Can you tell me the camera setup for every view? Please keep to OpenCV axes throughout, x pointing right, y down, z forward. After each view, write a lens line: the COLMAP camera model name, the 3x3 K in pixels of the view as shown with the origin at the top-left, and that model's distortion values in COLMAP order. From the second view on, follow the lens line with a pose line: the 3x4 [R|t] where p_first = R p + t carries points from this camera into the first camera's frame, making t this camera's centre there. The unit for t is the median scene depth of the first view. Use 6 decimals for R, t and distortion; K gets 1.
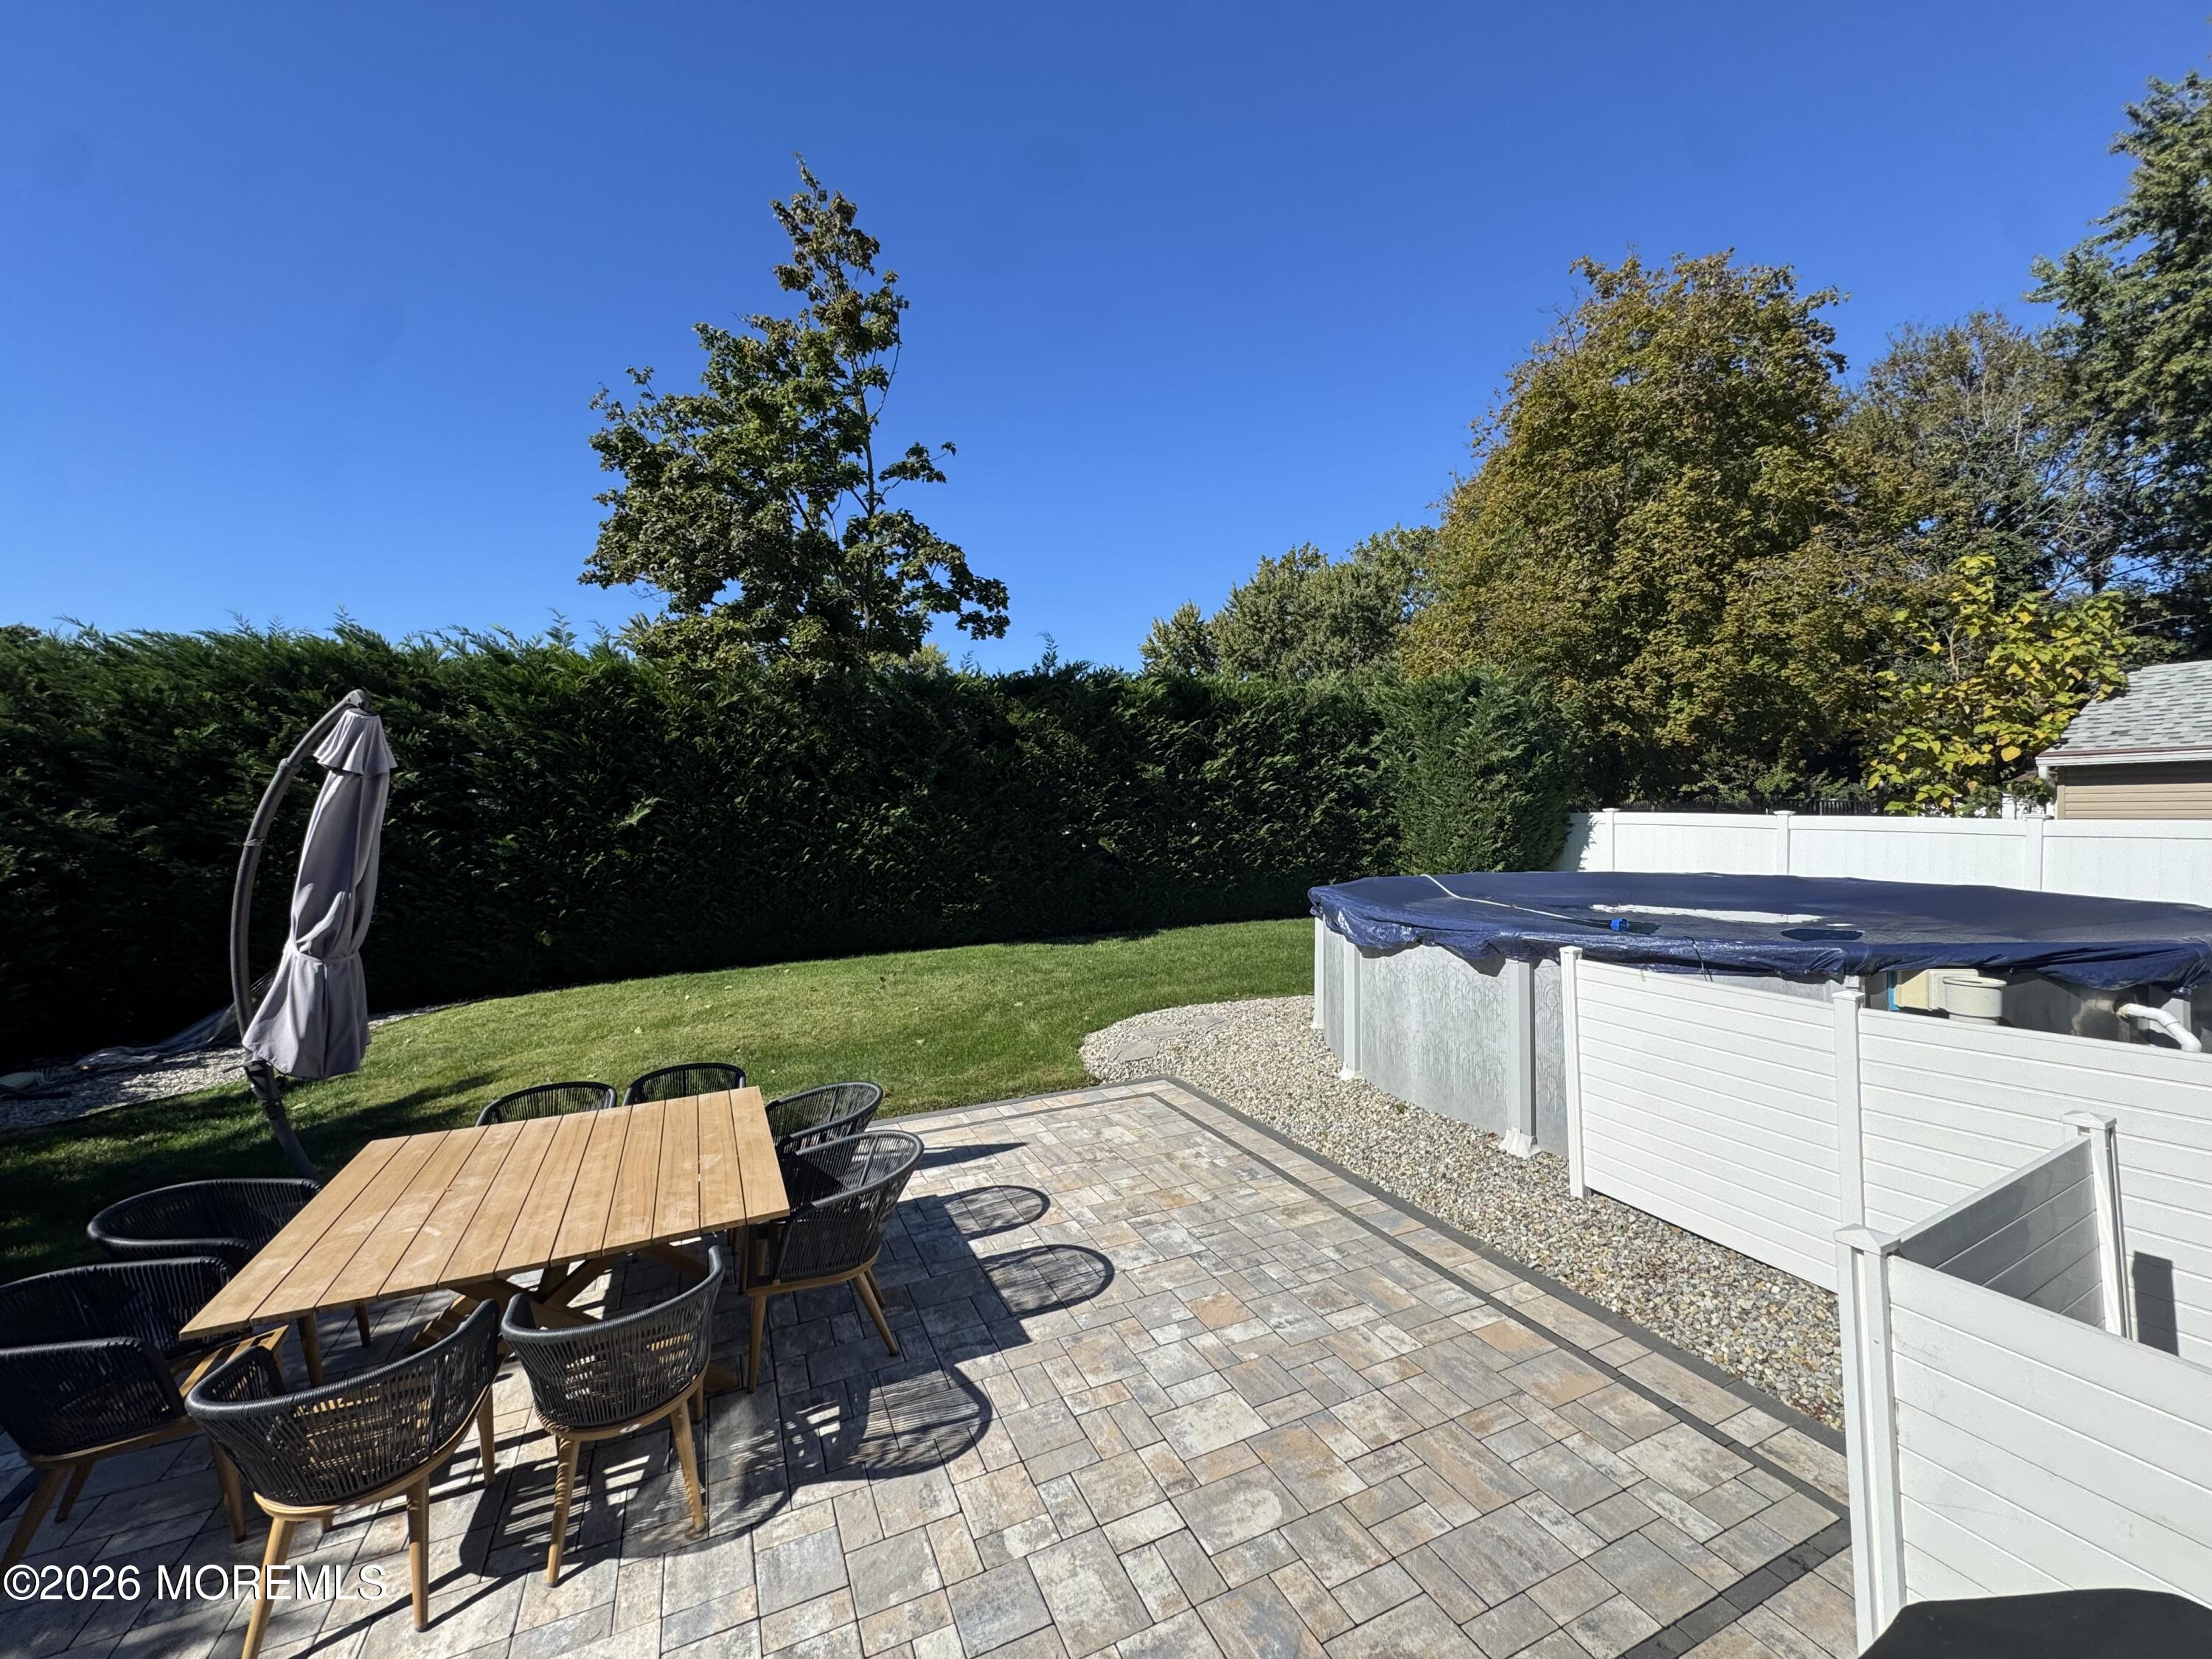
lens RADIAL K [[883.1, 0, 1108.6], [0, 883.1, 821.6], [0, 0, 1]] dist [0.002107, 0.000049]
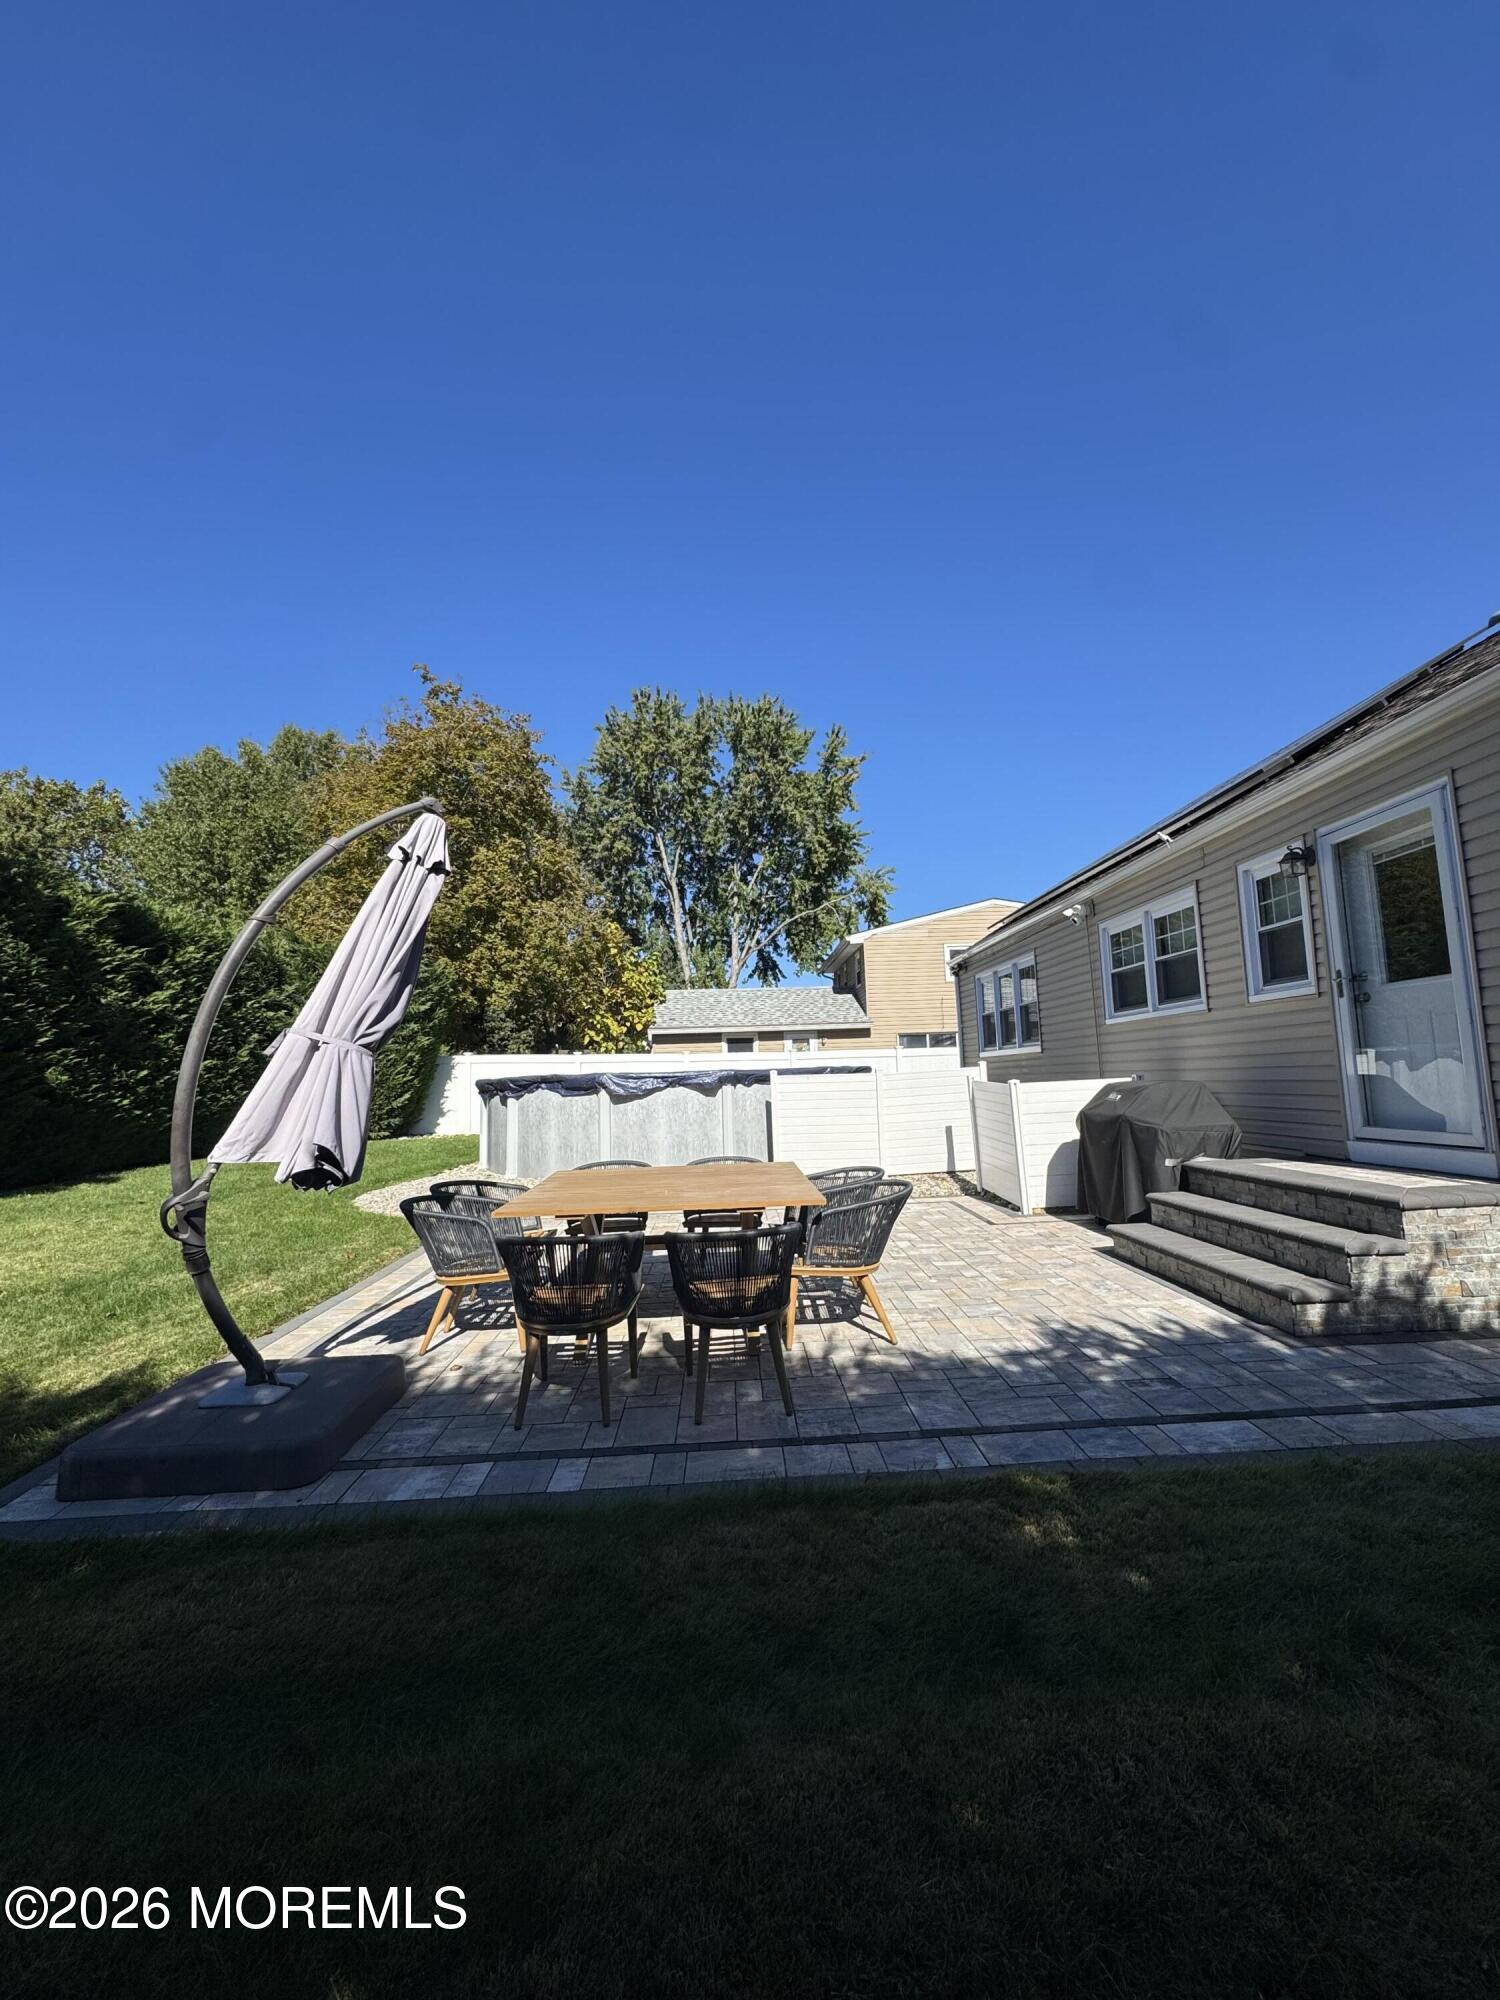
lens RADIAL K [[798.5, 0, 753.4], [0, 798.5, 1003.5], [0, 0, 1]] dist [0.002107, 0.000049]
pose [[0.387346, 0.084607, 0.918044, -0.438872], [0.035719, 0.993655, -0.106646, 0.060512], [-0.921242, 0.074101, 0.381866, 0.085257]]
